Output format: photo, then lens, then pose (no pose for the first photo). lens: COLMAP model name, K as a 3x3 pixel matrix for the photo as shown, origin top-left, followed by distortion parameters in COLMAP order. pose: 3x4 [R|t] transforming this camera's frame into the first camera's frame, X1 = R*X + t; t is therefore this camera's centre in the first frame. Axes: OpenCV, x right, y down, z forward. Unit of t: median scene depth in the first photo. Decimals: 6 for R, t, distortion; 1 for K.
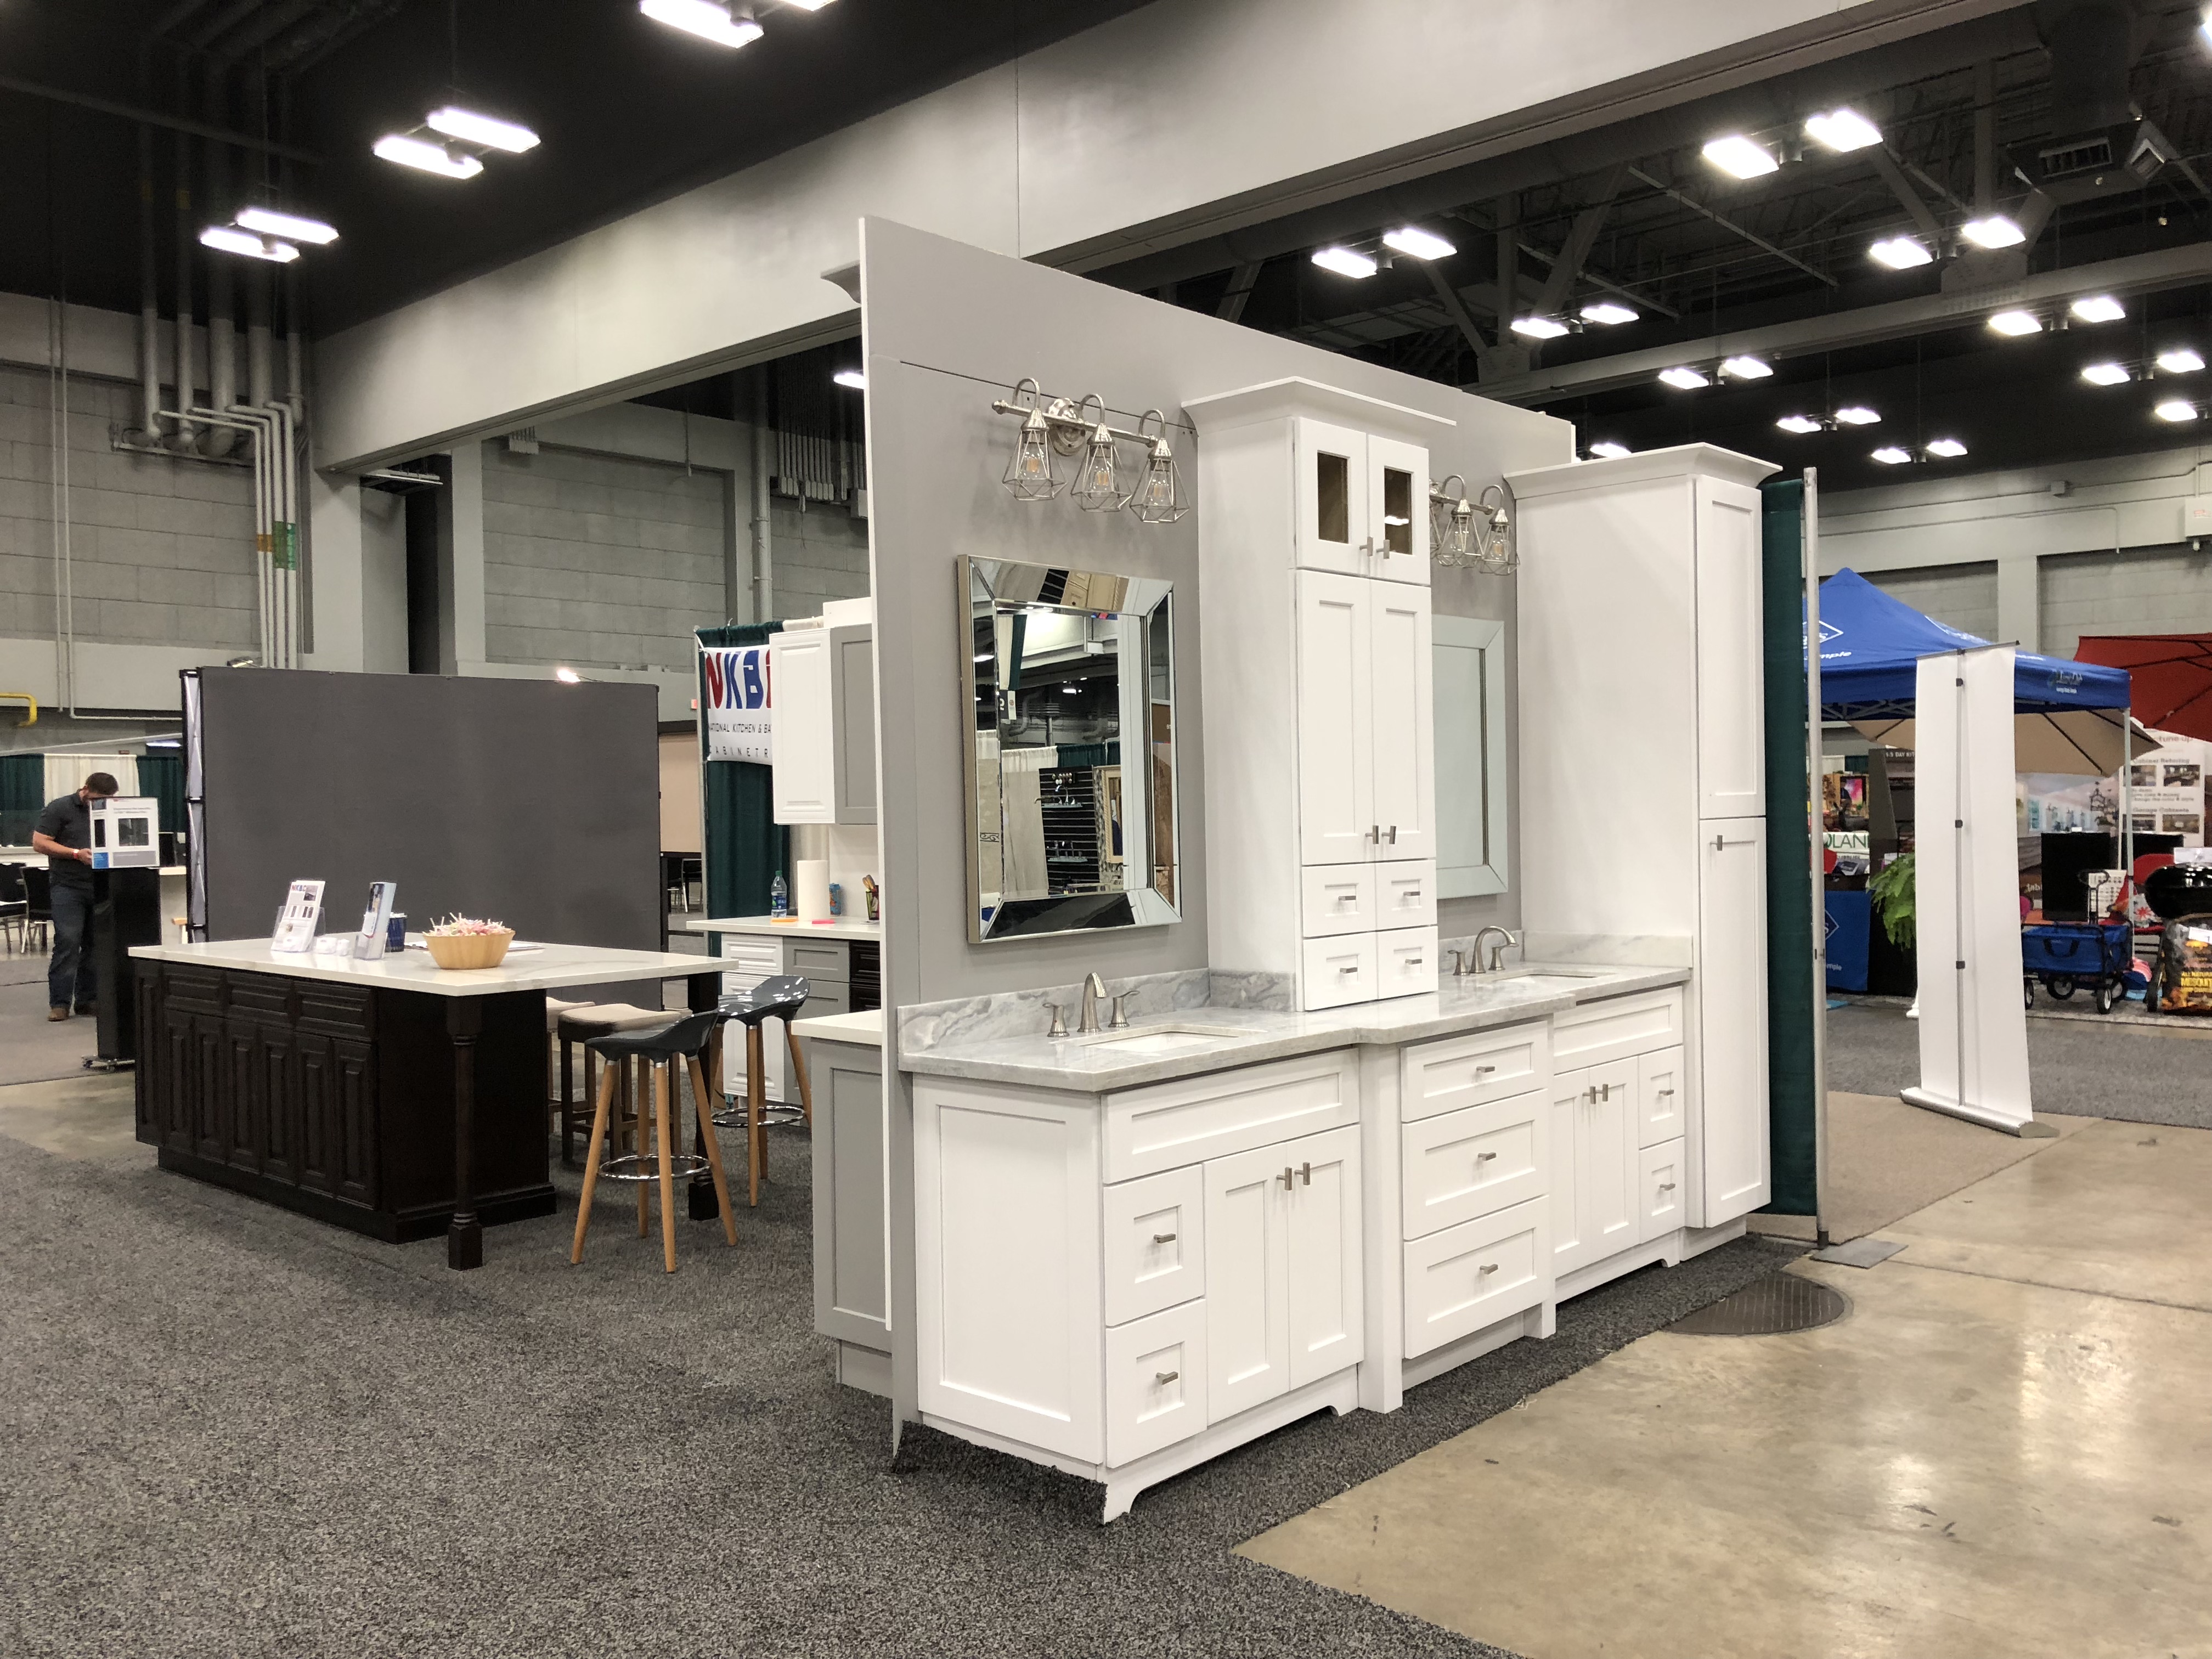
lens RADIAL K [[1803.1, 0, 1098.8], [0, 1803.1, 824.1], [0, 0, 1]] dist [0.020382, -0.007658]
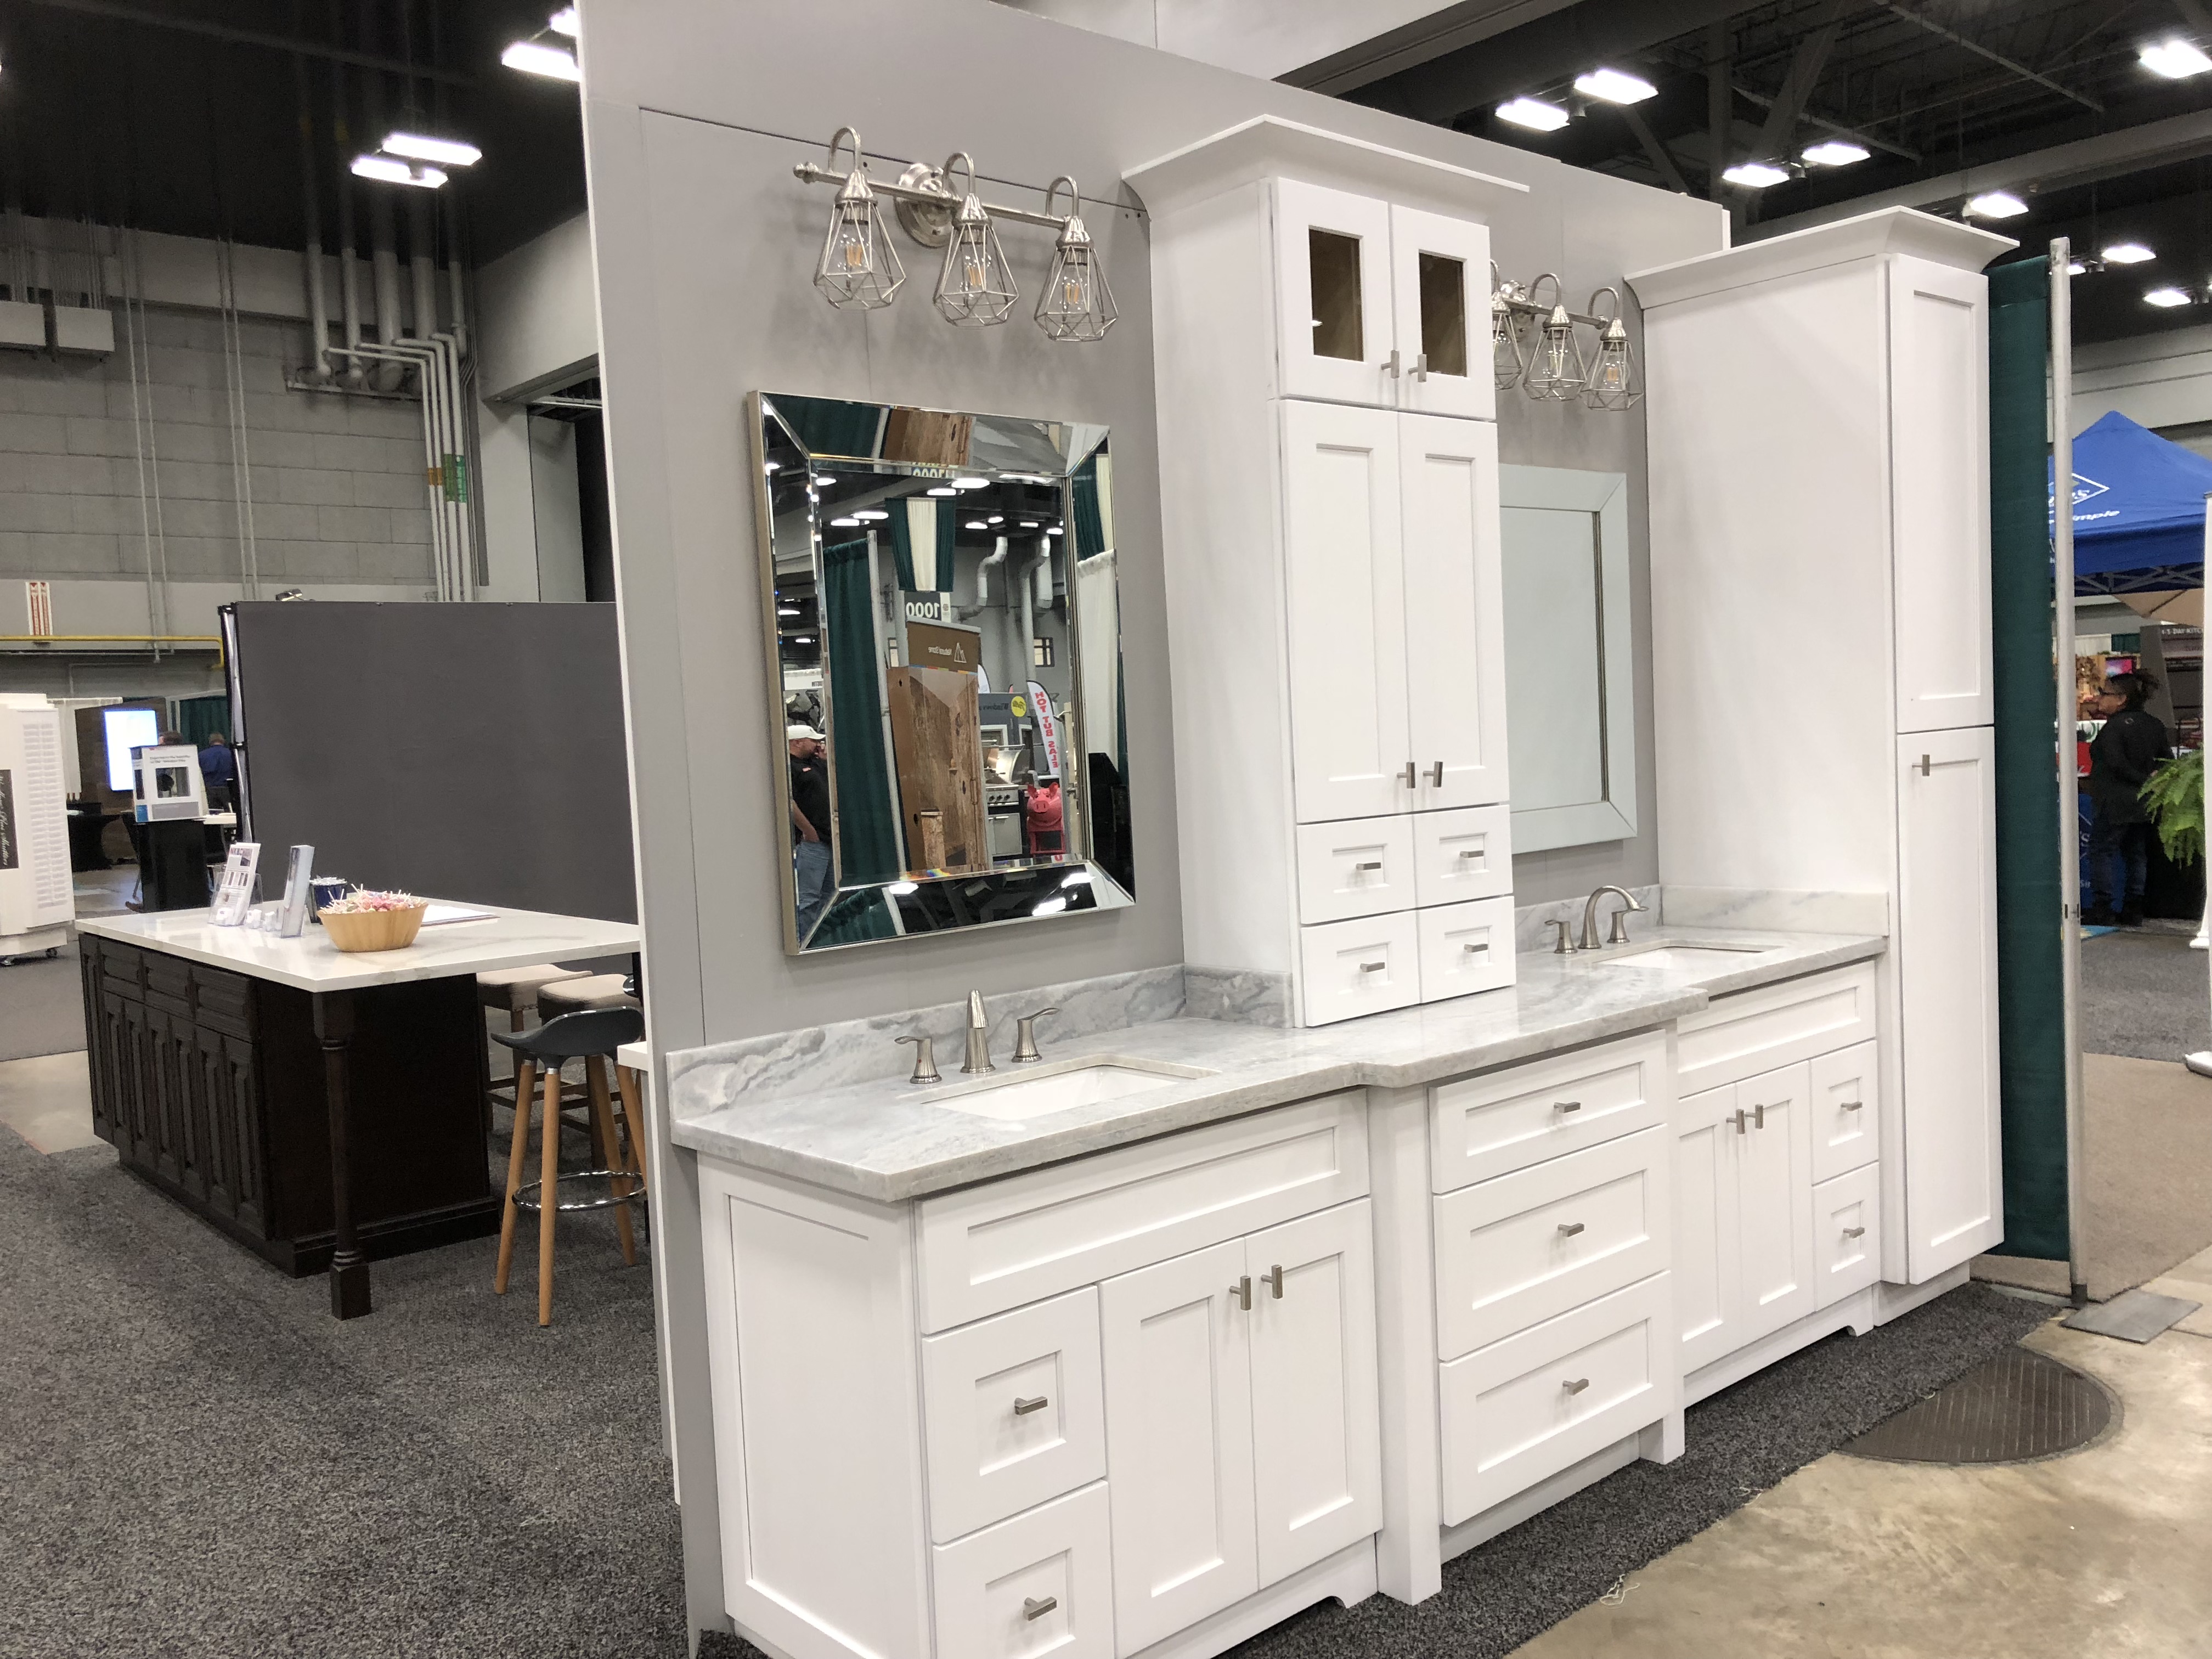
lens RADIAL K [[1806.6, 0, 1106.0], [0, 1806.6, 829.5], [0, 0, 1]] dist [-0.014393, 0.062592]
pose [[0.993026, -0.022202, -0.115785, 0.087721], [0.028364, 0.998252, 0.051846, -0.009688], [0.114432, -0.054769, 0.991920, 0.212205]]
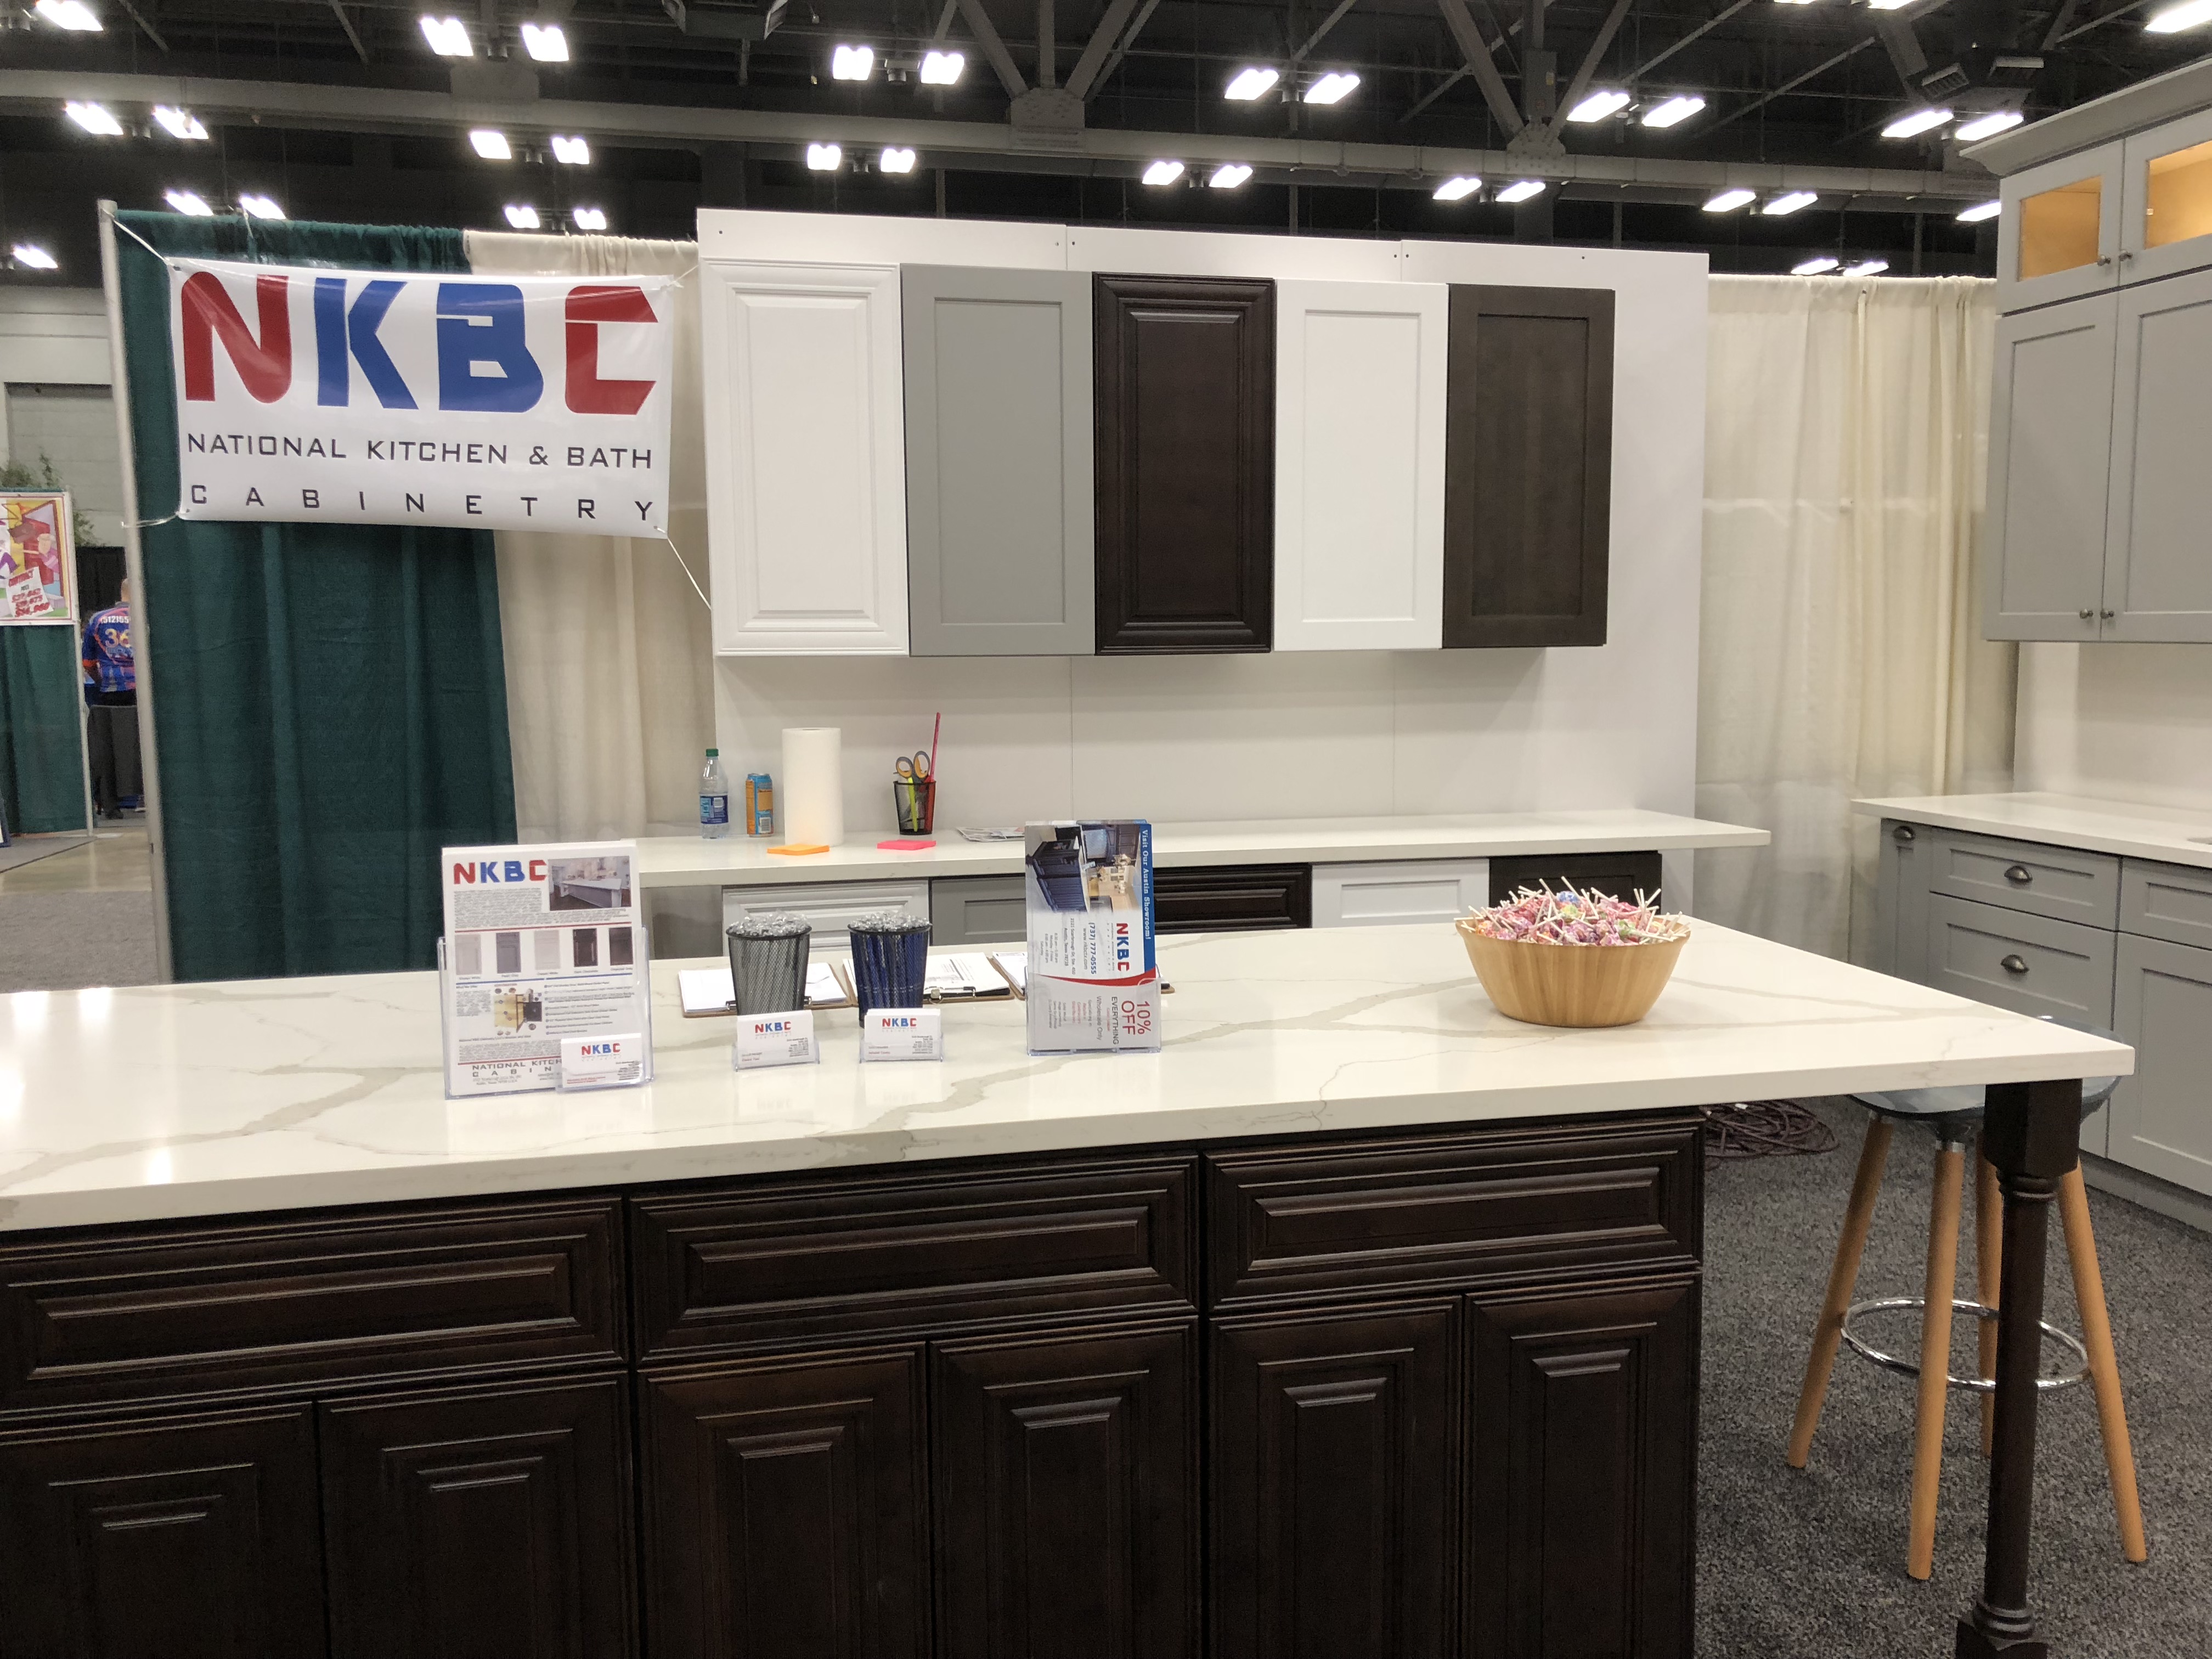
lens RADIAL K [[1809.7, 0, 1106.9], [0, 1809.7, 813.8], [0, 0, 1]] dist [0.037938, -0.038293]
pose [[0.571004, -0.073271, 0.817671, -0.723207], [0.006447, 0.996379, 0.084783, 0.001831], [-0.820922, -0.043140, 0.569409, 0.870960]]
